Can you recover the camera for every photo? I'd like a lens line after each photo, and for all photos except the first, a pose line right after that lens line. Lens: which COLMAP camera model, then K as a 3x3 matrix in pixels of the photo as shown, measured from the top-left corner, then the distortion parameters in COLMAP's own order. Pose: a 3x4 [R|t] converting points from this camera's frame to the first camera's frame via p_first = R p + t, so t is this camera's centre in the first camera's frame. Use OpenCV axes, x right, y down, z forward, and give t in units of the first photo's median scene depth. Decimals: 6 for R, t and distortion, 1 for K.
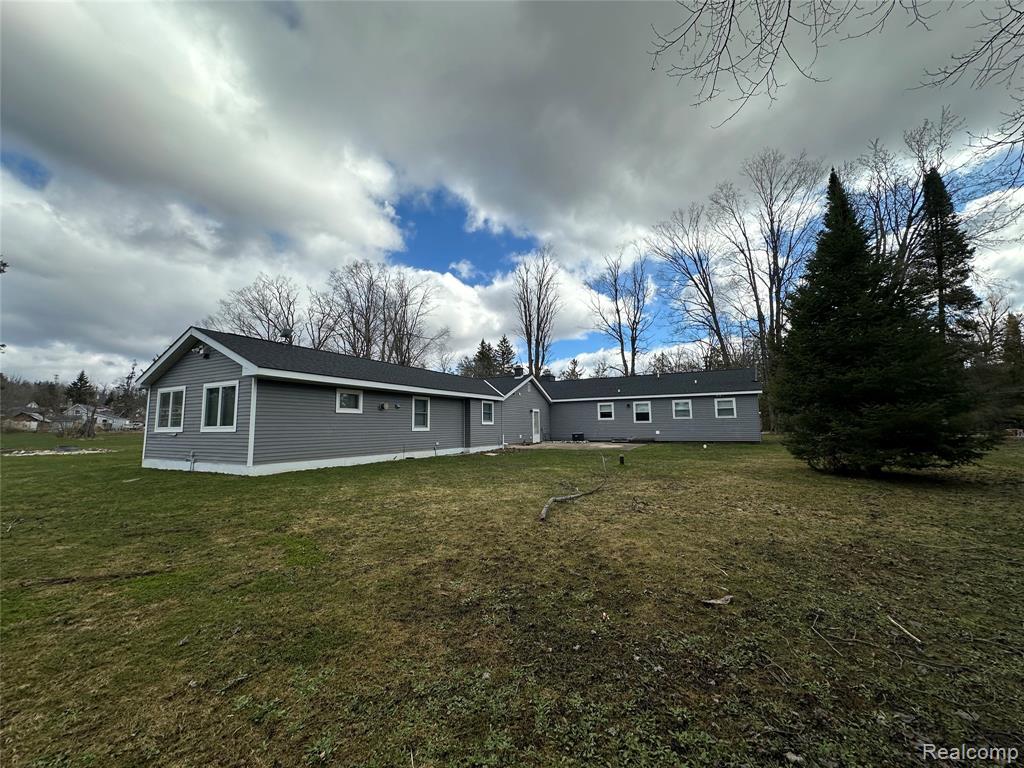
lens RADIAL K [[443.8, 0, 497.7], [0, 443.8, 380.8], [0, 0, 1]] dist [0.001501, 0.000049]
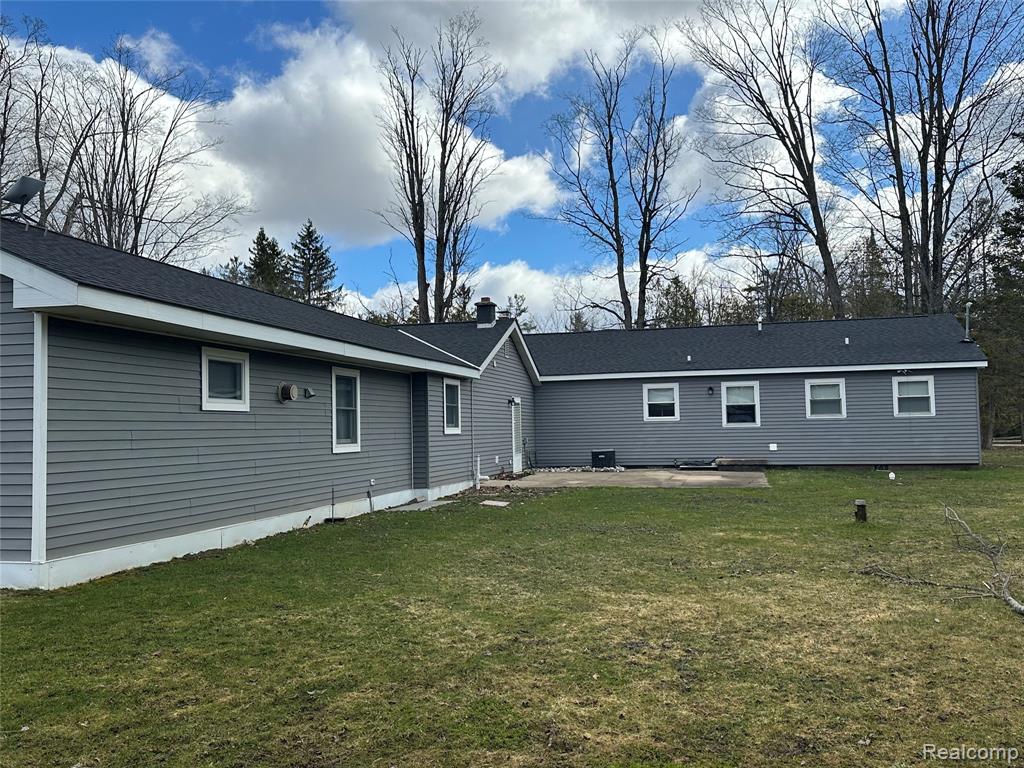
lens RADIAL K [[986.9, 0, 512.0], [0, 986.9, 384.0], [0, 0, 1]] dist [0.077285, 0.002378]
pose [[0.962482, 0.004976, 0.271301, -0.189426], [-0.019546, 0.998506, 0.051026, 0.000234], [-0.270642, -0.054414, 0.961141, 0.057907]]
